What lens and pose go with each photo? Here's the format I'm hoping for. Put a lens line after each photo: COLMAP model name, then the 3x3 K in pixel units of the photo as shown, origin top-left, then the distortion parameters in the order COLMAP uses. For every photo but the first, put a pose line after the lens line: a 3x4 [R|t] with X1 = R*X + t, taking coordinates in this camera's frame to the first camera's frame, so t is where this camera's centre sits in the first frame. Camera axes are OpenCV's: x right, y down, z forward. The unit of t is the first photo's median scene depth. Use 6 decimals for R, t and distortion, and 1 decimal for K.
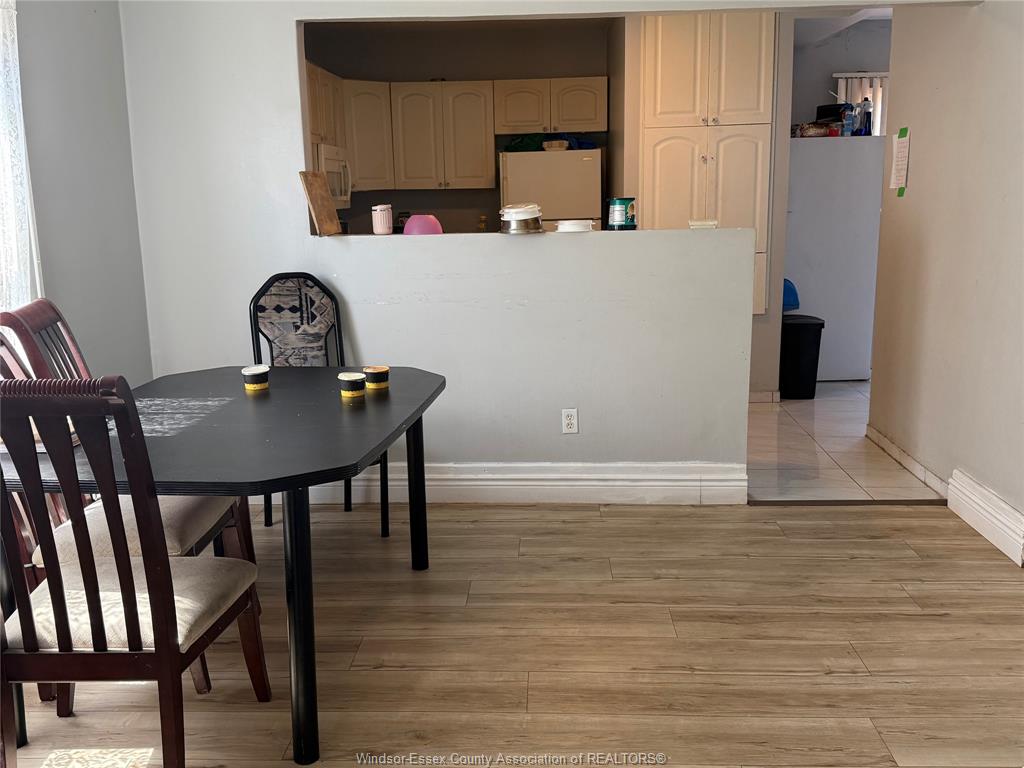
lens RADIAL K [[993.1, 0, 514.6], [0, 993.1, 381.6], [0, 0, 1]] dist [0.249105, -0.597720]
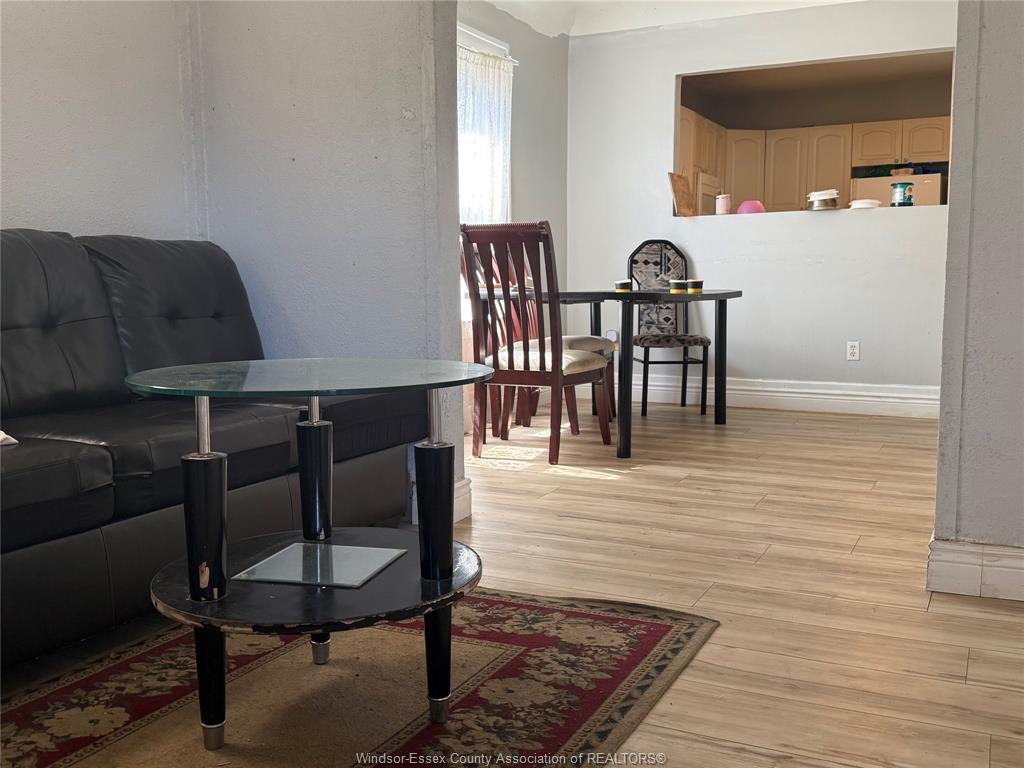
lens RADIAL K [[993.1, 0, 514.6], [0, 993.1, 381.6], [0, 0, 1]] dist [0.249105, -0.597720]
pose [[0.915524, 0.054619, -0.398538, 0.190843], [-0.088393, 0.993840, -0.066855, 0.220404], [0.392431, 0.096435, 0.914712, -0.431788]]
